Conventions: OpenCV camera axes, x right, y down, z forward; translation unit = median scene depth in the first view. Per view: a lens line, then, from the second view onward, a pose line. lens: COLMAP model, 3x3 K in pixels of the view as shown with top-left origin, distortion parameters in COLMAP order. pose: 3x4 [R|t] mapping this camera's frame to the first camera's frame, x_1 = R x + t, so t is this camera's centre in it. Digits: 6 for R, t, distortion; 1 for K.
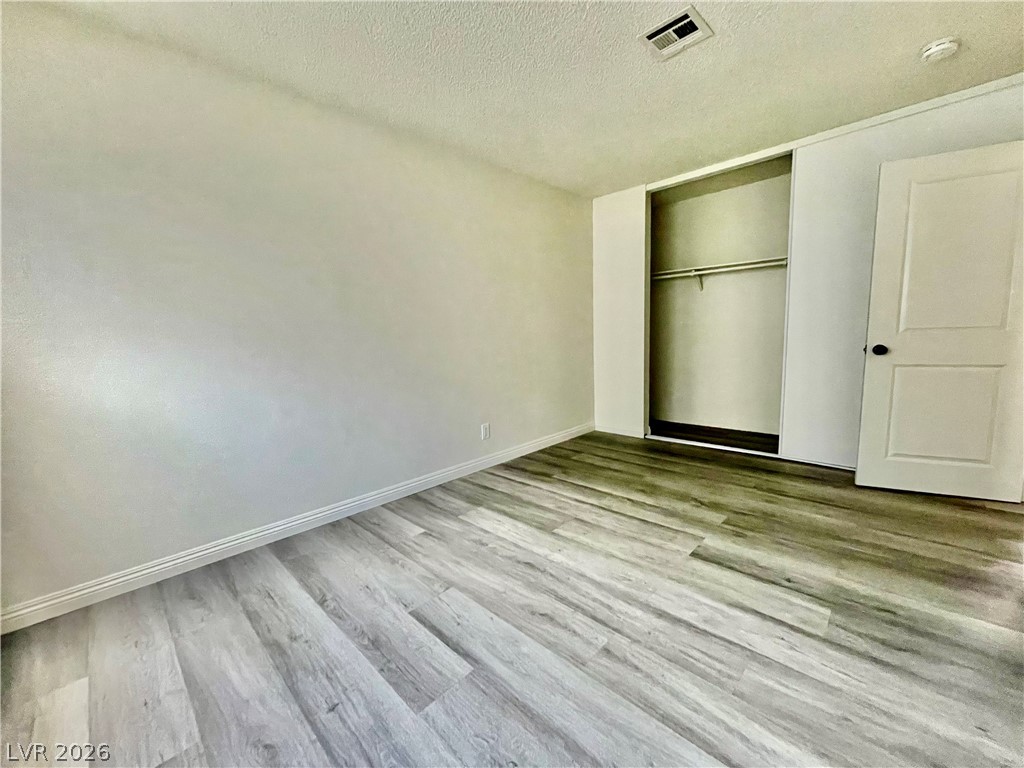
lens RADIAL K [[413.4, 0, 508.4], [0, 413.4, 383.1], [0, 0, 1]] dist [-0.003200, 0.000570]
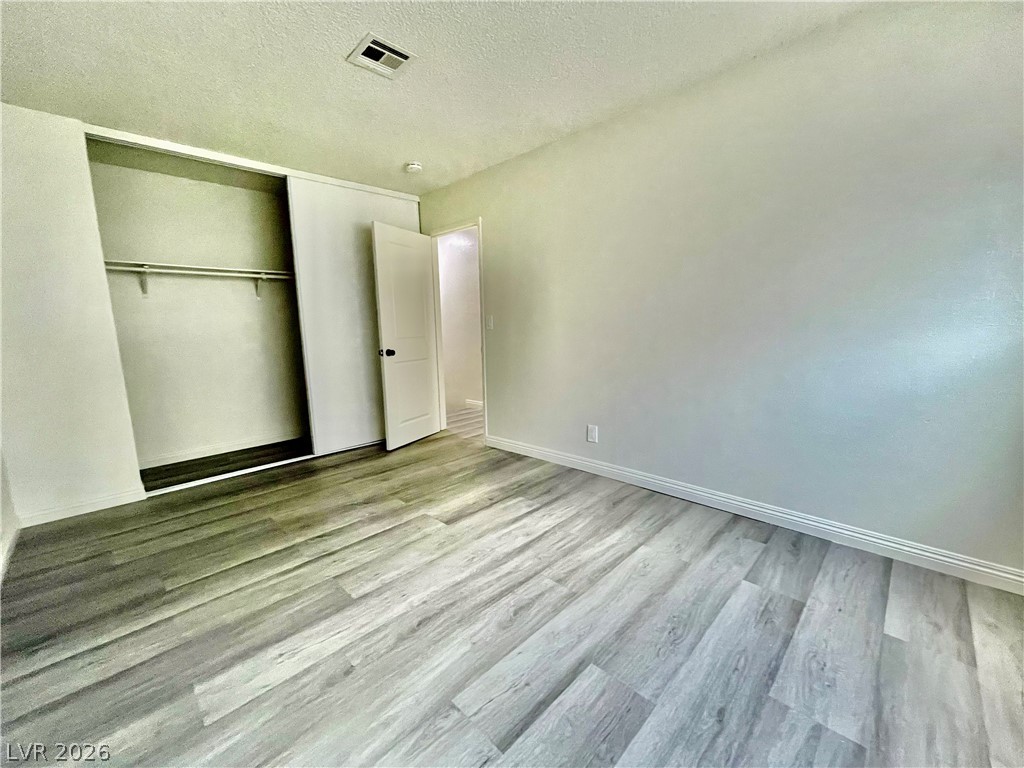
lens RADIAL K [[413.4, 0, 505.6], [0, 413.4, 388.1], [0, 0, 1]] dist [-0.003200, 0.000570]
pose [[0.012407, -0.116077, 0.993163, -0.578186], [0.149881, 0.982234, 0.112927, -0.065441], [-0.988626, 0.147455, 0.029585, 0.618195]]
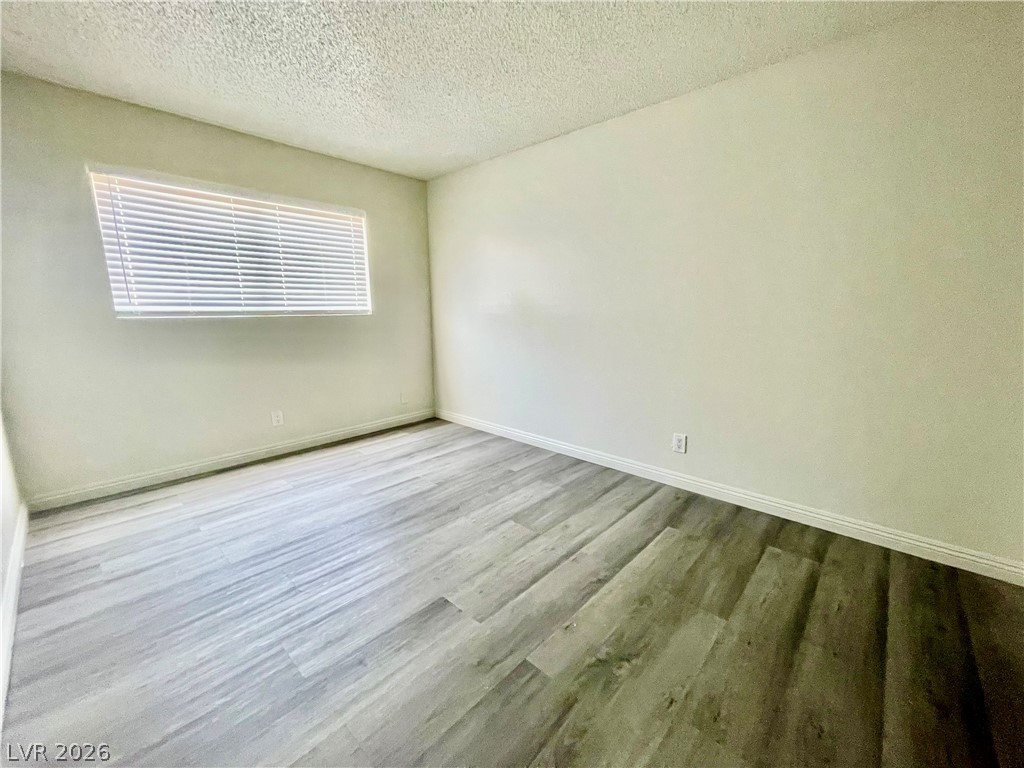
lens RADIAL K [[413.4, 0, 515.0], [0, 413.4, 387.3], [0, 0, 1]] dist [-0.003200, 0.000570]
pose [[0.043814, 0.228474, -0.972564, 0.992090], [-0.126673, 0.966912, 0.221439, -0.184670], [0.990976, 0.113495, 0.071306, 0.864602]]
